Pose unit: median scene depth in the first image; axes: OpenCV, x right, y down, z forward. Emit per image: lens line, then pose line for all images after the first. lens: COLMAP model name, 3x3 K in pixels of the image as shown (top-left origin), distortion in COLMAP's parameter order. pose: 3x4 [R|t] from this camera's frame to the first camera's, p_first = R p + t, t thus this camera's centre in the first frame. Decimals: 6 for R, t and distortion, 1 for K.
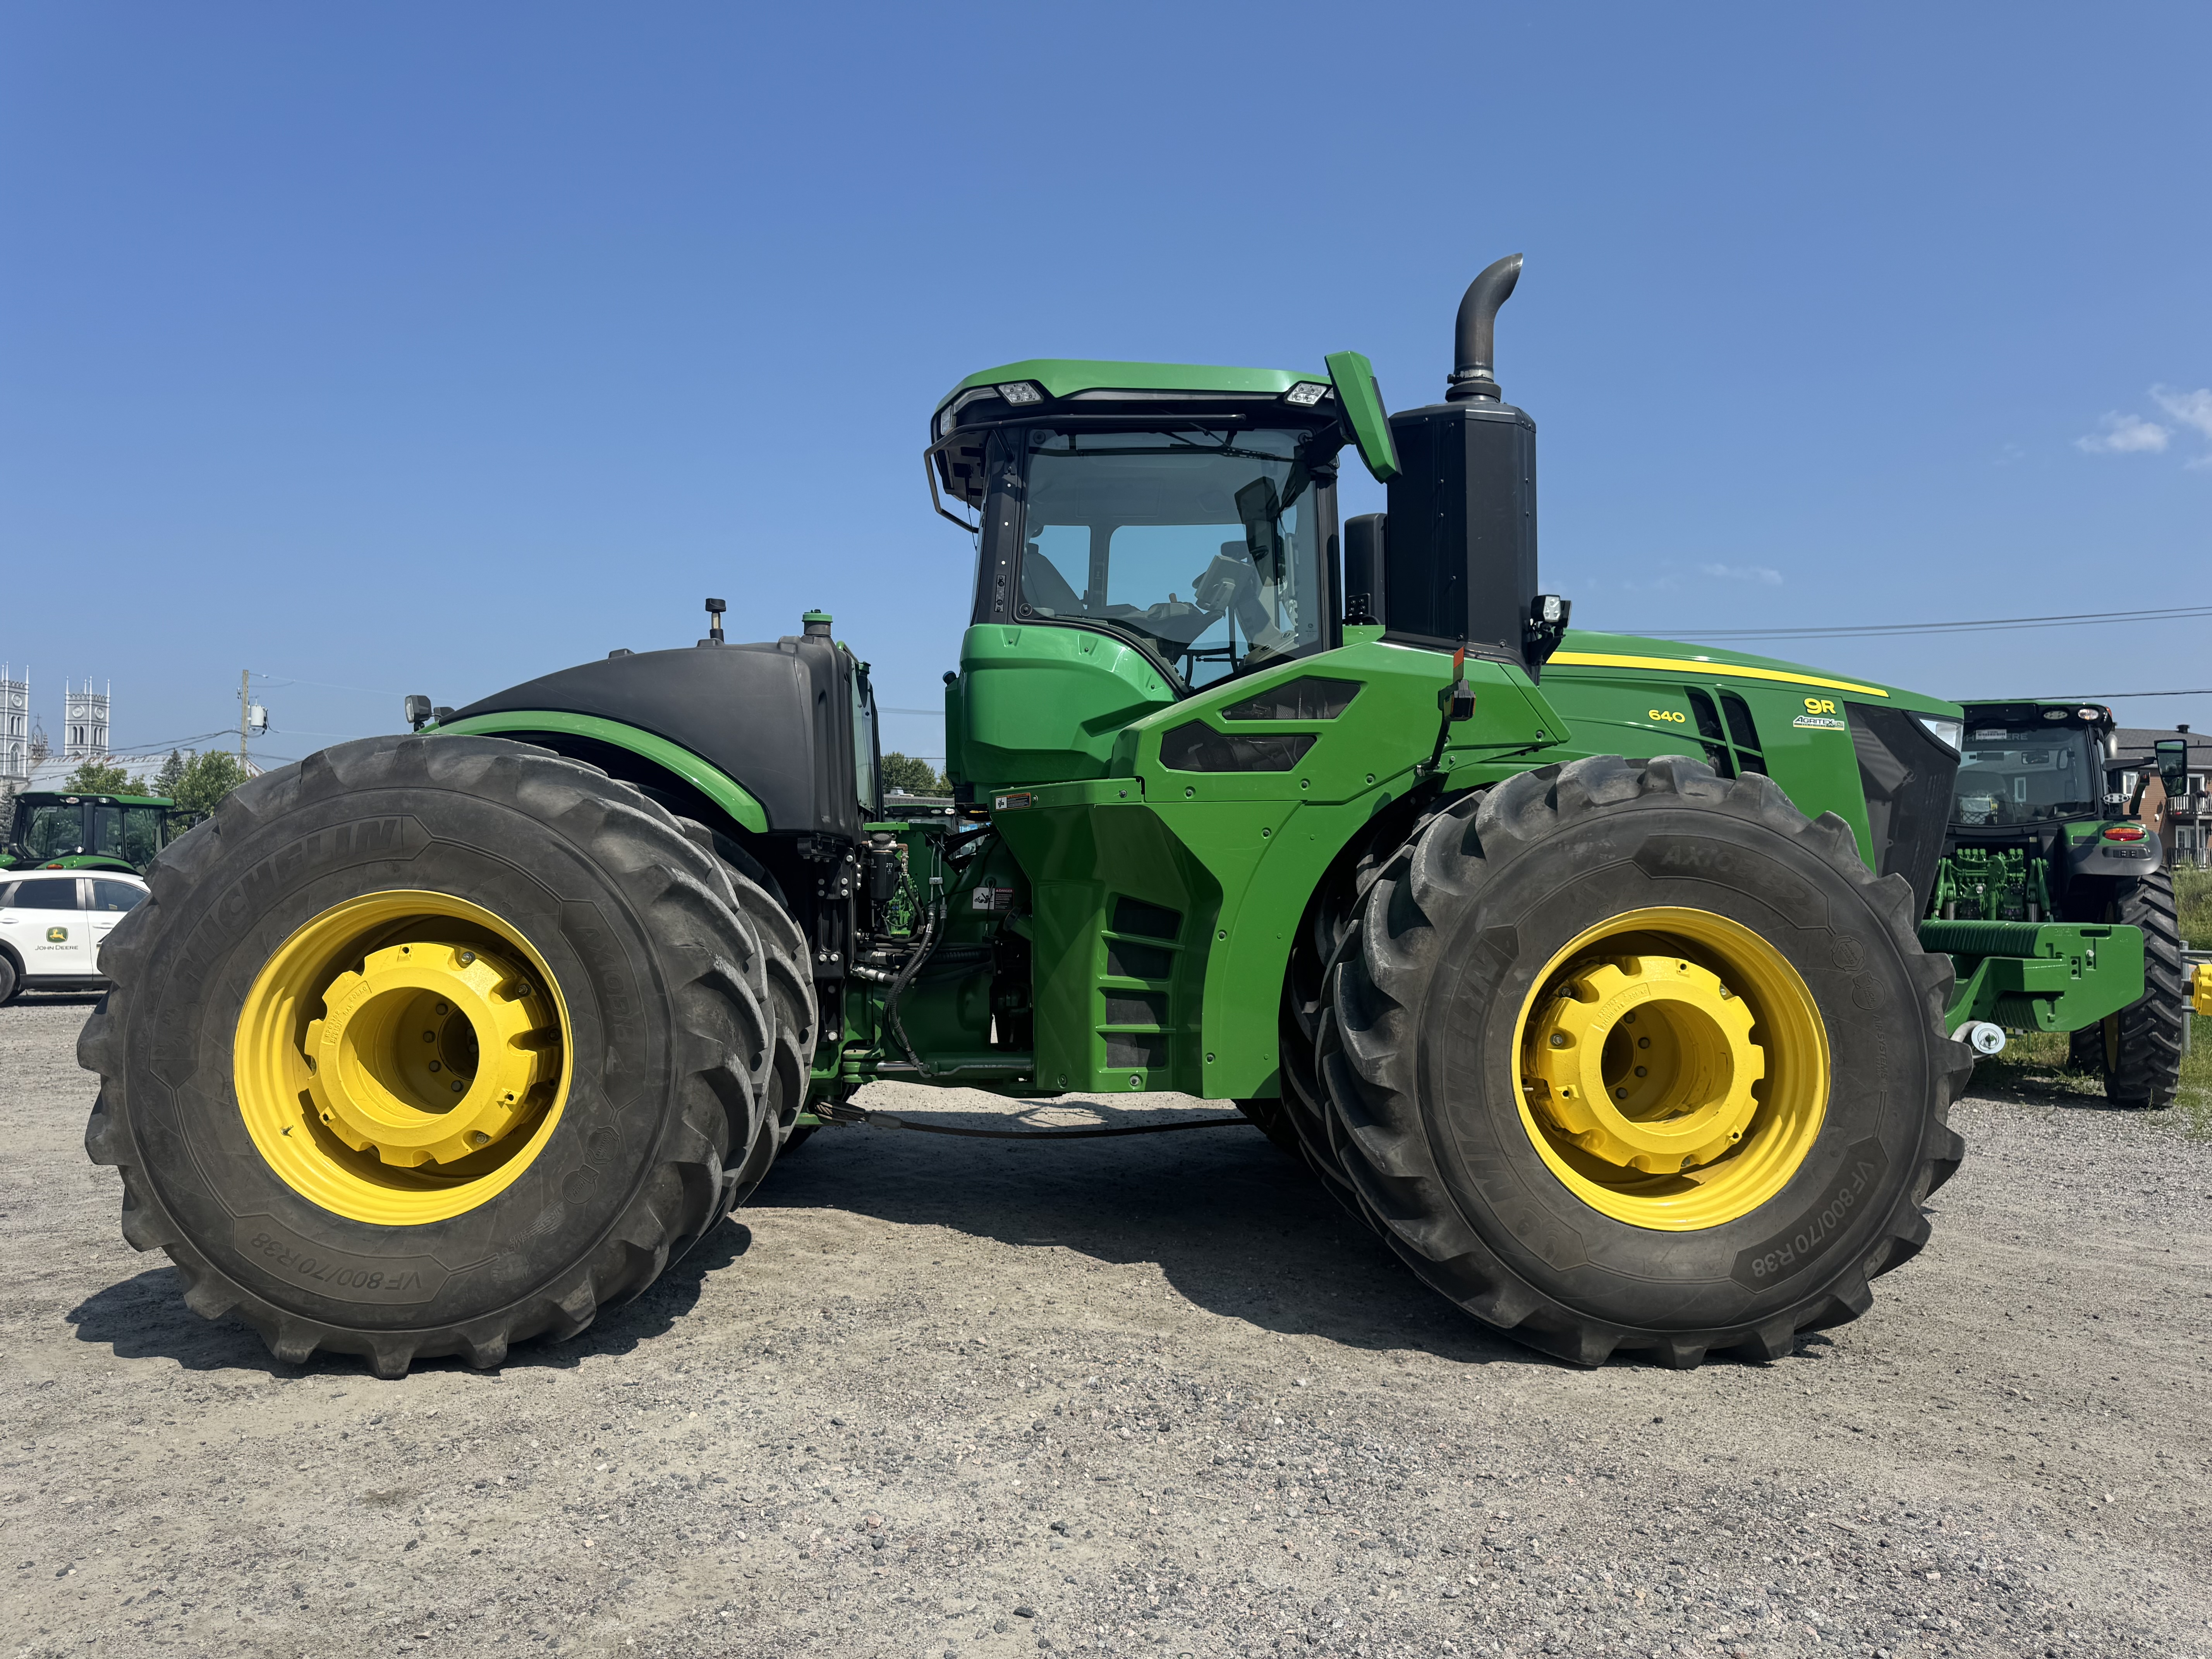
lens RADIAL K [[1680.1, 0, 1106.0], [0, 1680.1, 829.5], [0, 0, 1]] dist [0.005597, -0.000745]
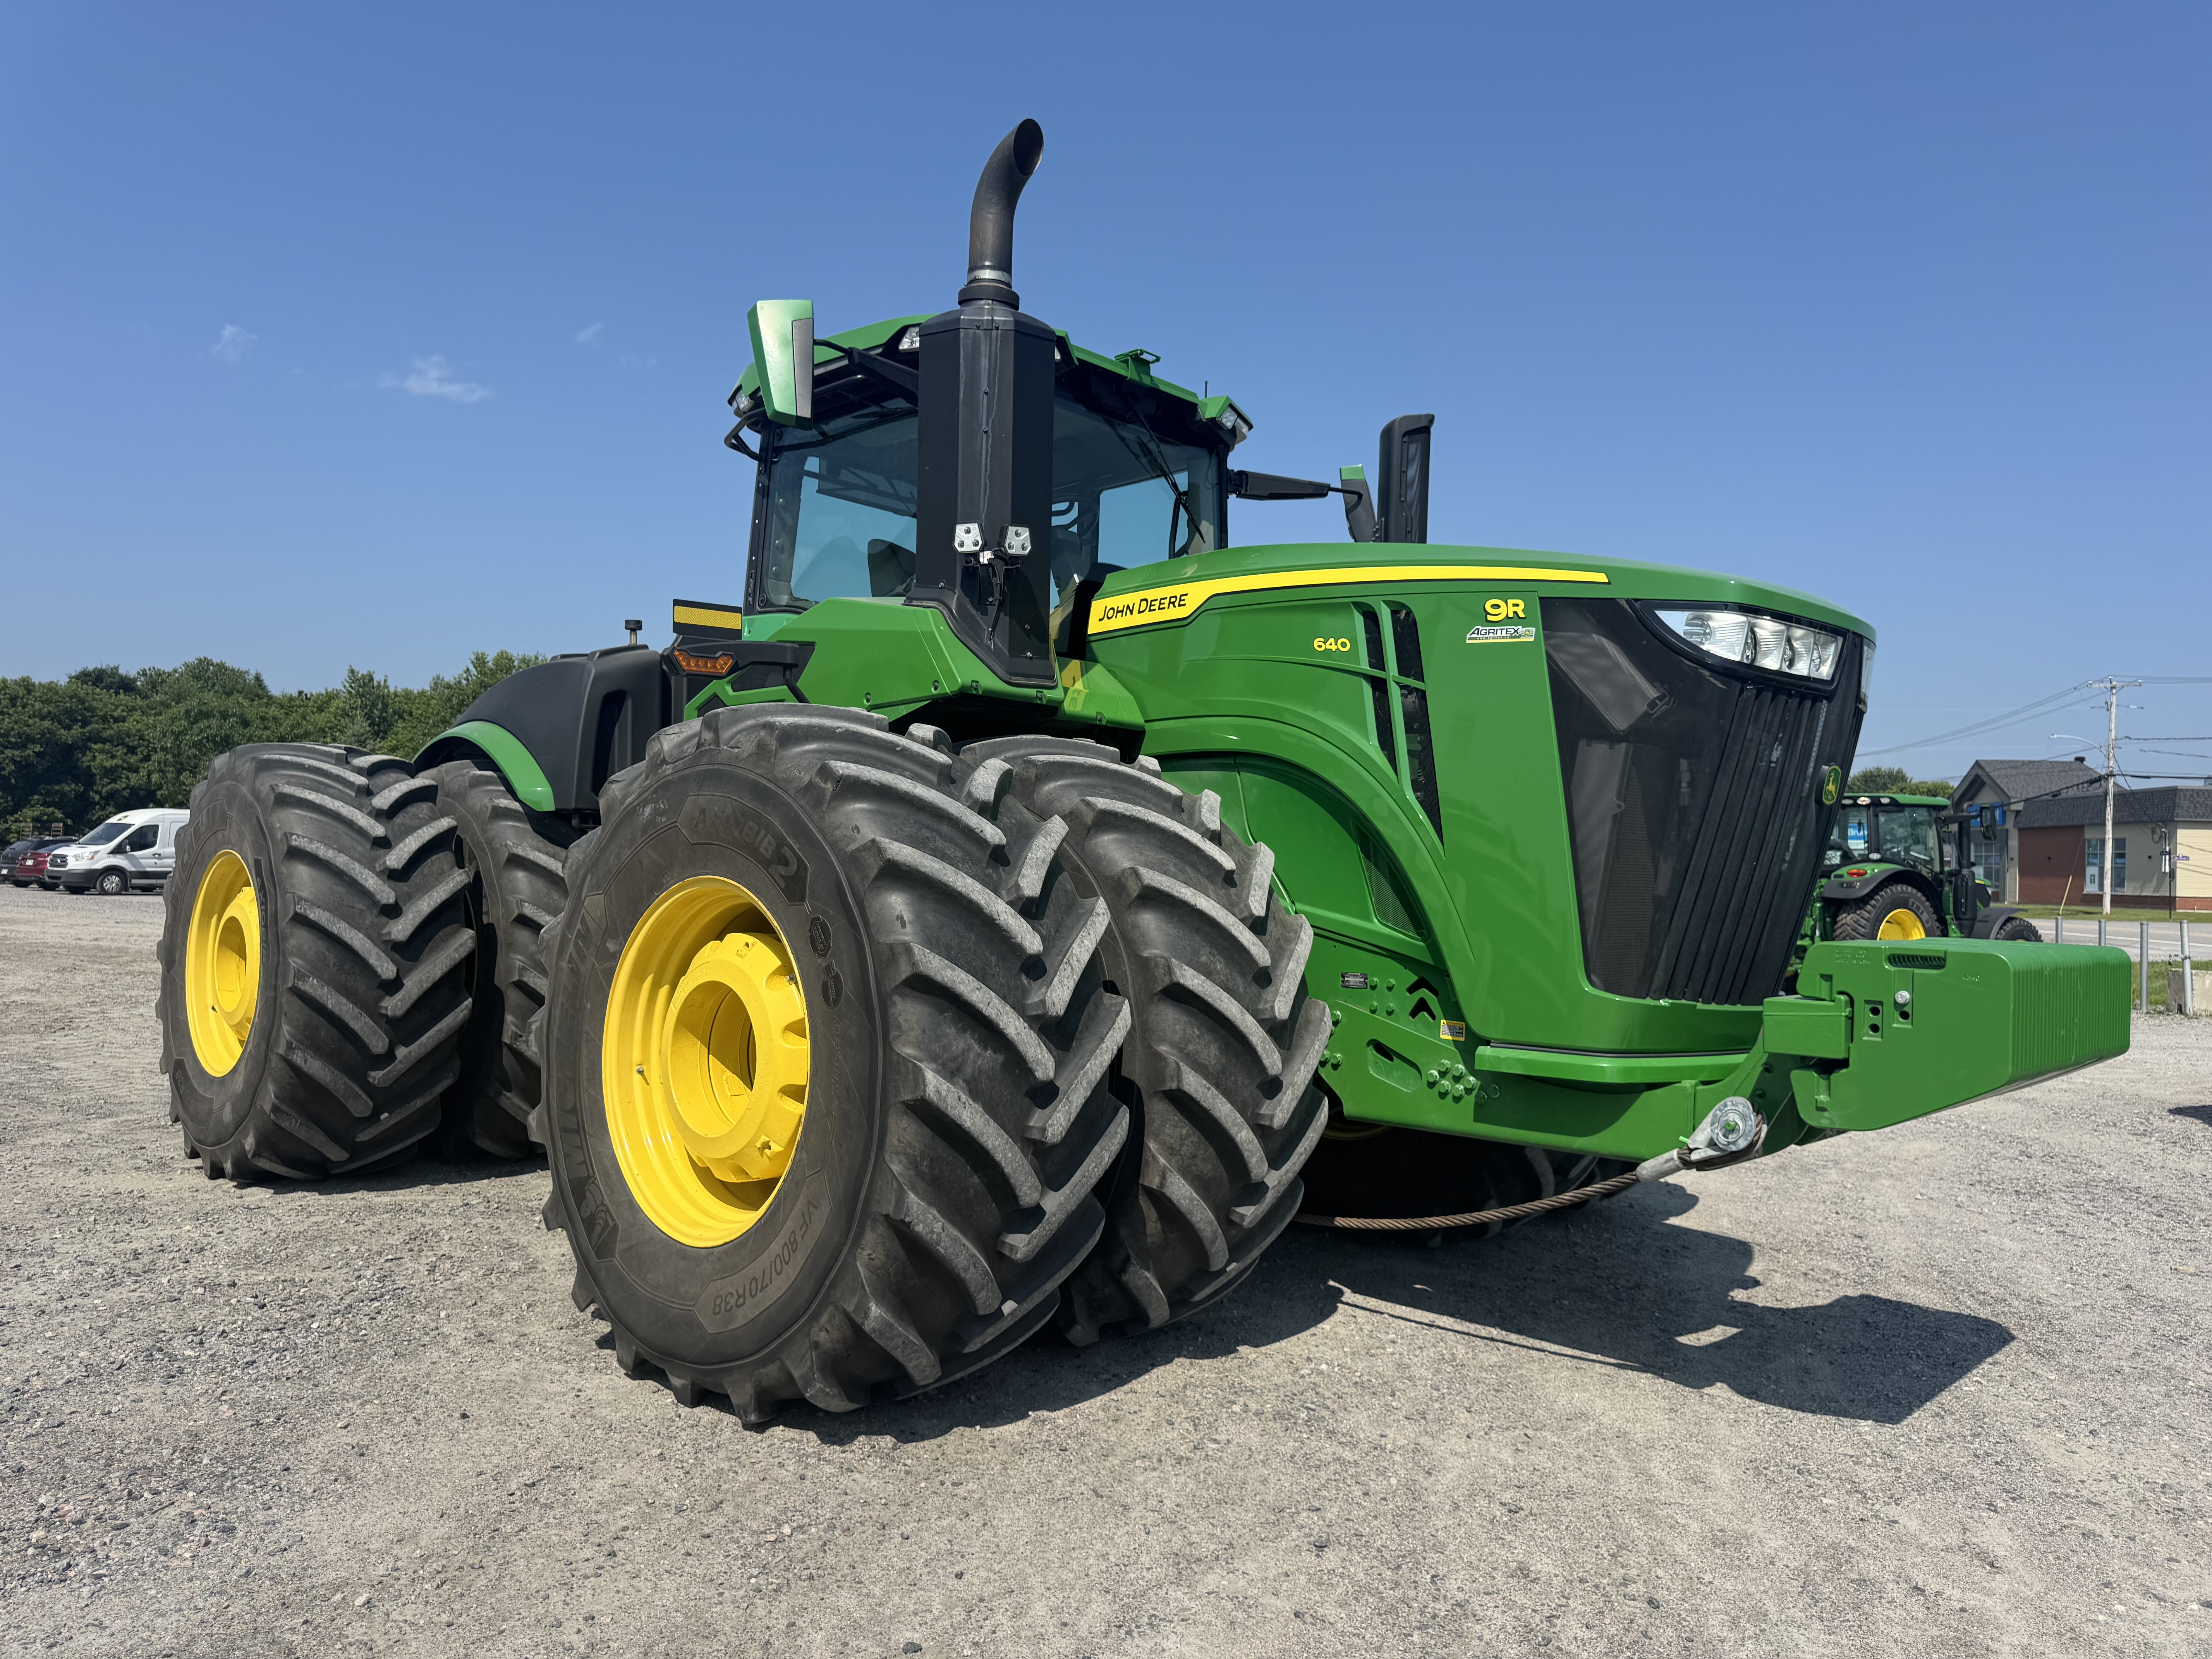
lens RADIAL K [[1680.1, 0, 1106.0], [0, 1680.1, 829.5], [0, 0, 1]] dist [0.005597, -0.000745]
pose [[0.648164, -0.010765, -0.761424, 0.839701], [0.001777, 0.999919, -0.012624, 0.024588], [0.761498, 0.006830, 0.648131, 0.435655]]
